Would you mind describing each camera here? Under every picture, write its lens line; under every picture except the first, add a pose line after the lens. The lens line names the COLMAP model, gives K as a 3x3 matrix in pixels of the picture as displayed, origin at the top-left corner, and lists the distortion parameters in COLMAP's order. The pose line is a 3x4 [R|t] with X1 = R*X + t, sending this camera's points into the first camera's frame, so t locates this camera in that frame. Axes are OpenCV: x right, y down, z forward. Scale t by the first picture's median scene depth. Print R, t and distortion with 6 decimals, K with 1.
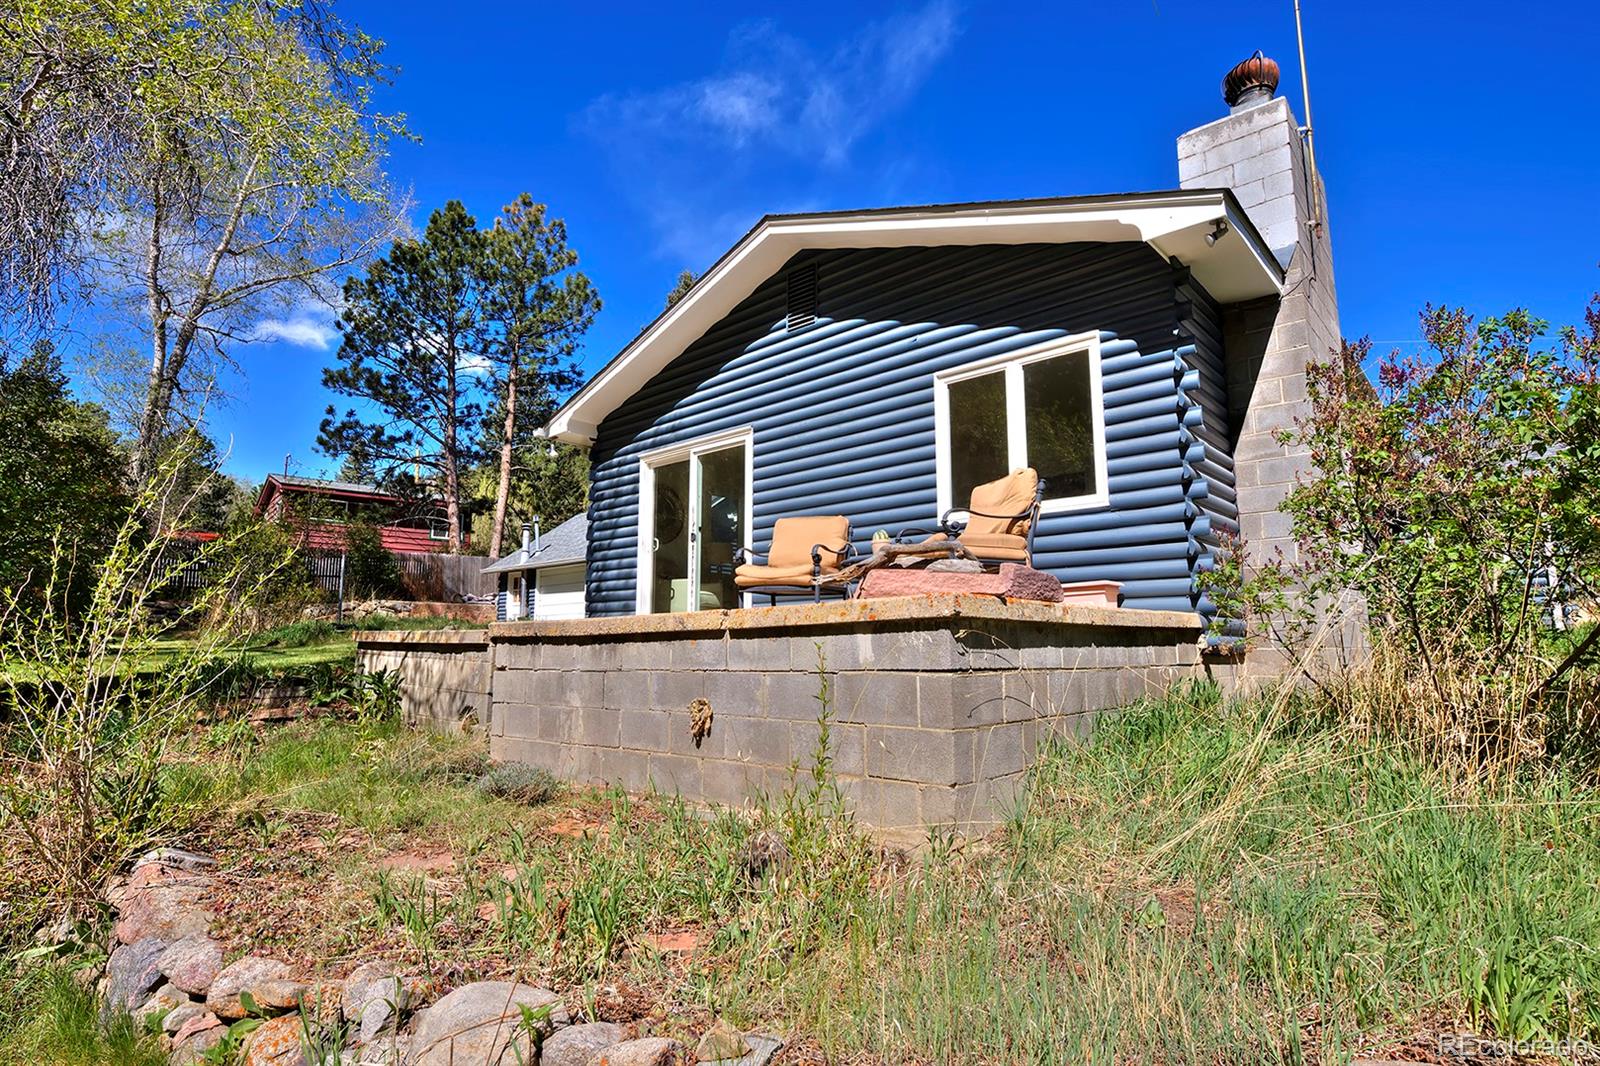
lens RADIAL K [[824.7, 0, 812.2], [0, 824.7, 535.9], [0, 0, 1]] dist [-0.004510, -0.001035]
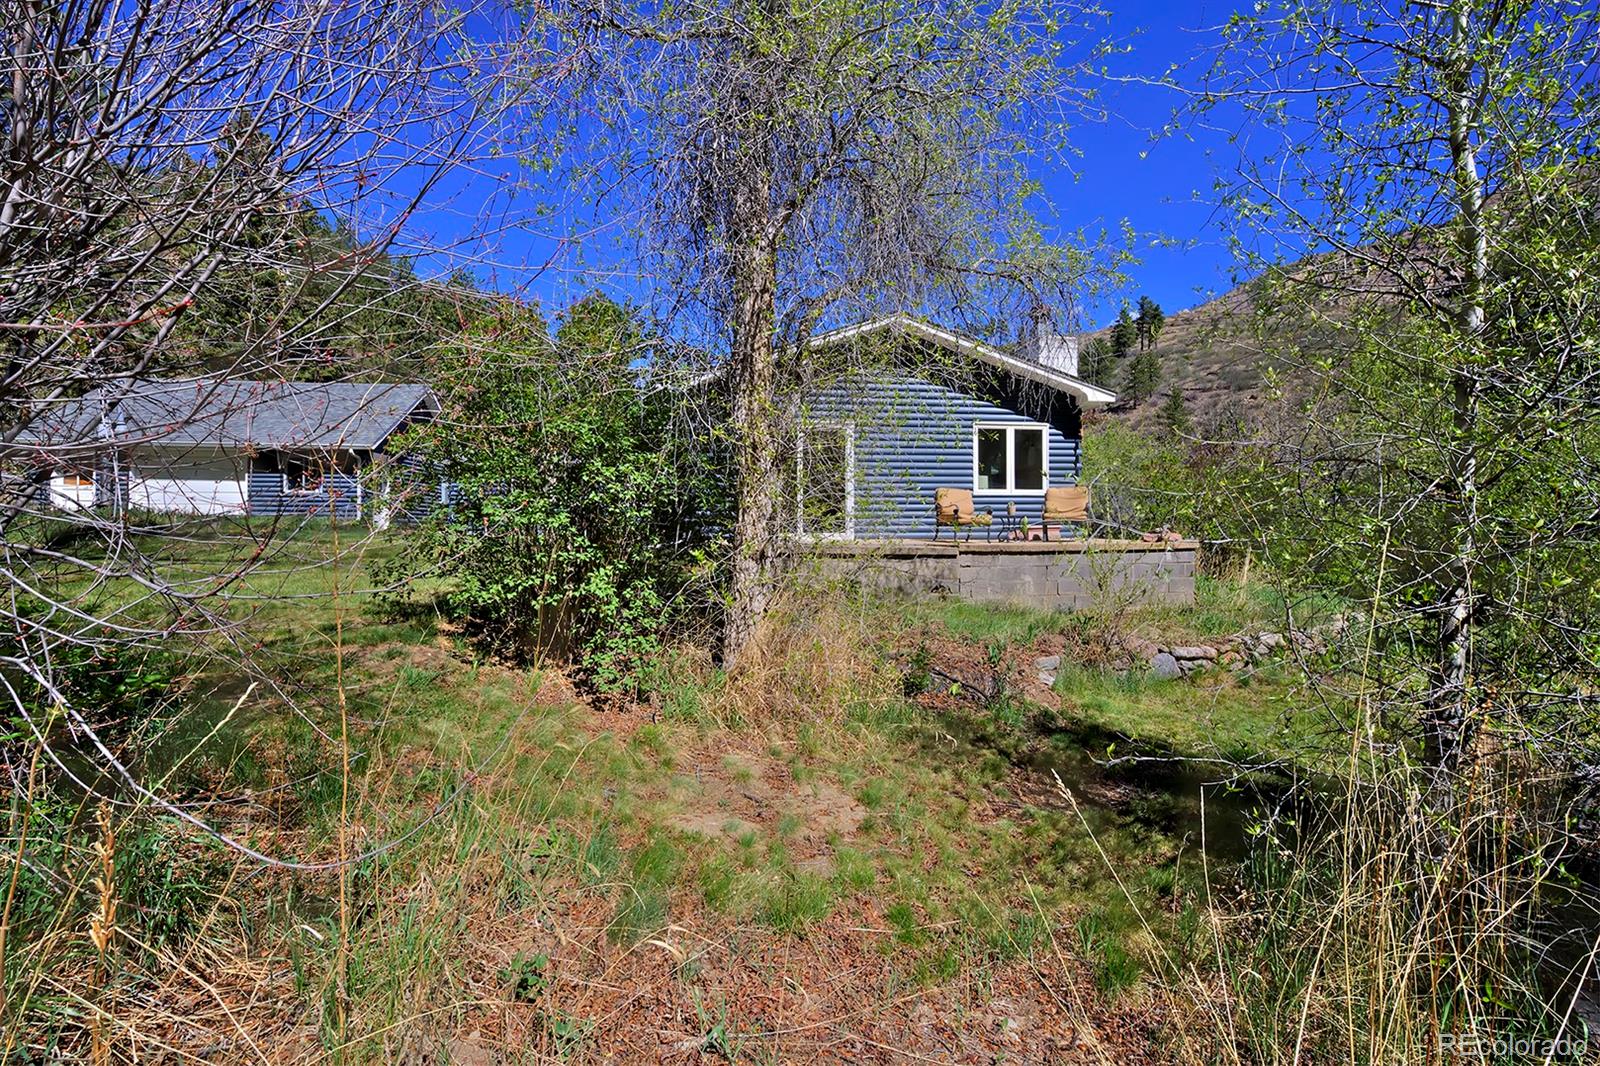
lens RADIAL K [[658.7, 0, 795.7], [0, 658.7, 522.7], [0, 0, 1]] dist [0.003231, -0.002556]
pose [[0.649937, 0.010405, 0.759917, -0.356089], [-0.105409, 0.991476, 0.076577, -0.005048], [-0.752643, -0.129873, 0.645494, 0.052657]]
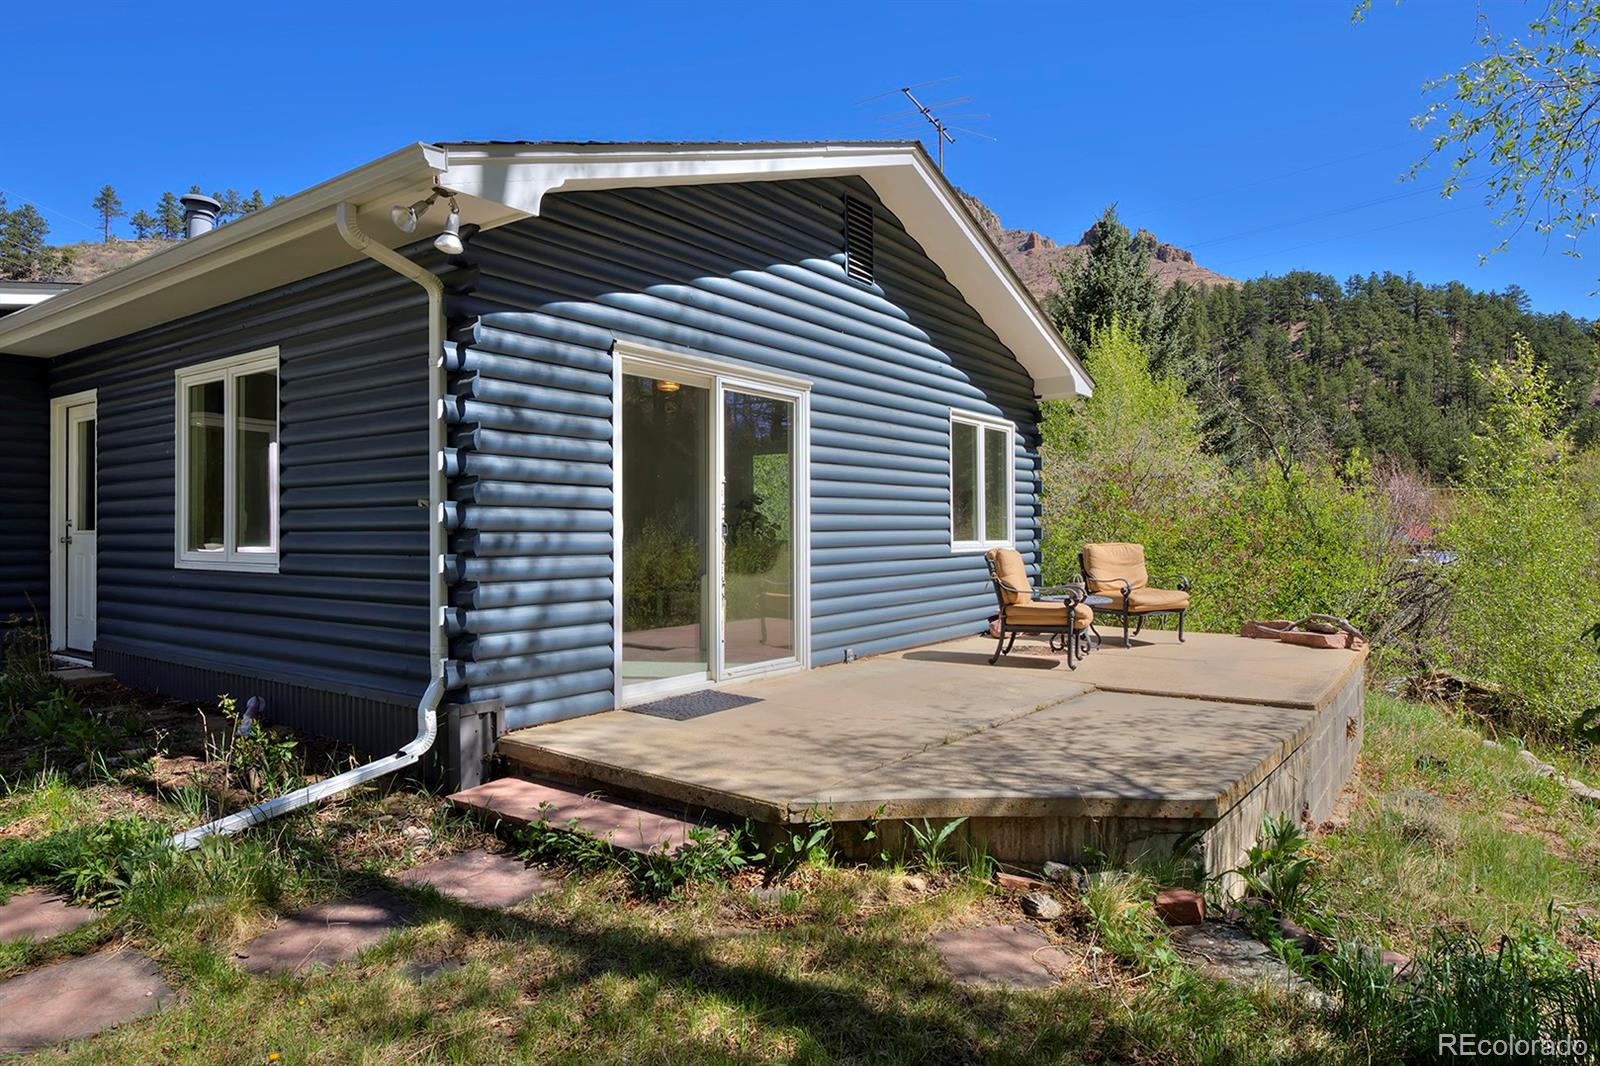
lens RADIAL K [[948.3, 0, 798.4], [0, 948.3, 532.4], [0, 0, 1]] dist [0.006456, -0.001185]
pose [[-0.106004, 0.002123, 0.994363, -0.257118], [-0.135587, 0.990627, -0.016569, 0.001961], [-0.985078, -0.136580, -0.104723, 0.318839]]
